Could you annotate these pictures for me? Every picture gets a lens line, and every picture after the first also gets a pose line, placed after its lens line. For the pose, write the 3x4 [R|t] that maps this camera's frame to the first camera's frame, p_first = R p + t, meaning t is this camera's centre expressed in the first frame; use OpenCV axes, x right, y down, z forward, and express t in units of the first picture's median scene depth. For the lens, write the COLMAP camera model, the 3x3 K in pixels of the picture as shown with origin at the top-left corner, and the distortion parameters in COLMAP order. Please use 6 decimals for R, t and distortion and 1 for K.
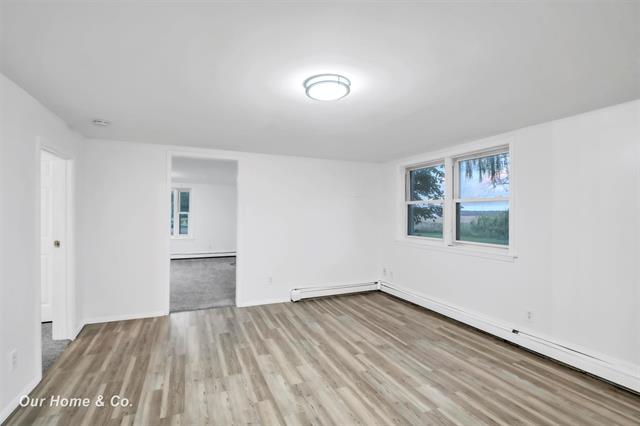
lens RADIAL K [[300.8, 0, 320.0], [0, 300.8, 213.0], [0, 0, 1]] dist [0.000005, -0.000216]
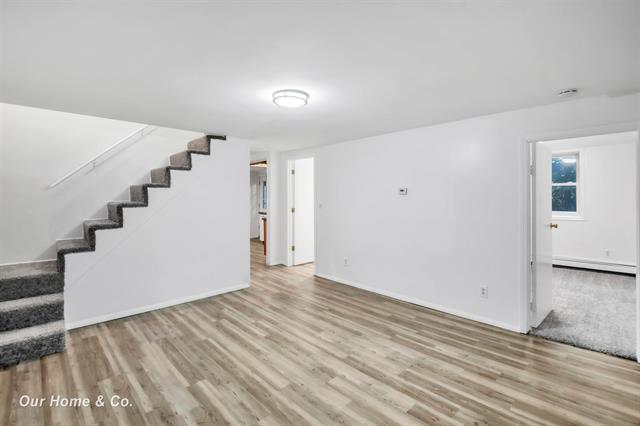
lens RADIAL K [[300.8, 0, 320.0], [0, 300.8, 213.0], [0, 0, 1]] dist [0.000005, -0.000216]
pose [[-0.938275, 0.008953, -0.345774, 0.261905], [-0.004238, 0.999292, 0.037373, 0.013868], [0.345864, 0.036532, -0.937573, 1.718483]]
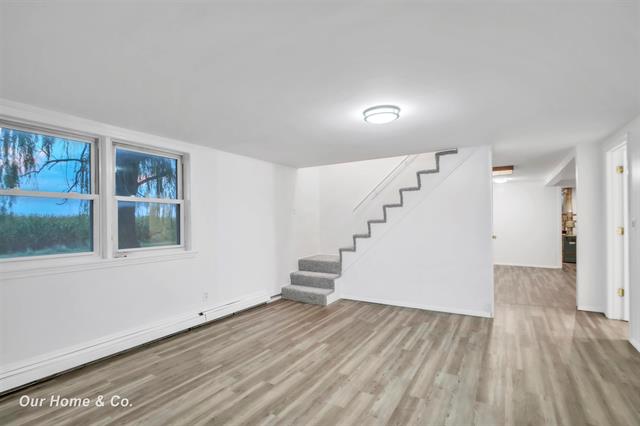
lens RADIAL K [[311.8, 0, 298.5], [0, 311.8, 221.6], [0, 0, 1]] dist [0.003748, 0.000221]
pose [[-0.538496, -0.000190, 0.842628, -0.720336], [0.004423, 0.999986, 0.003053, 0.028015], [-0.842617, 0.005371, -0.538487, 1.582326]]
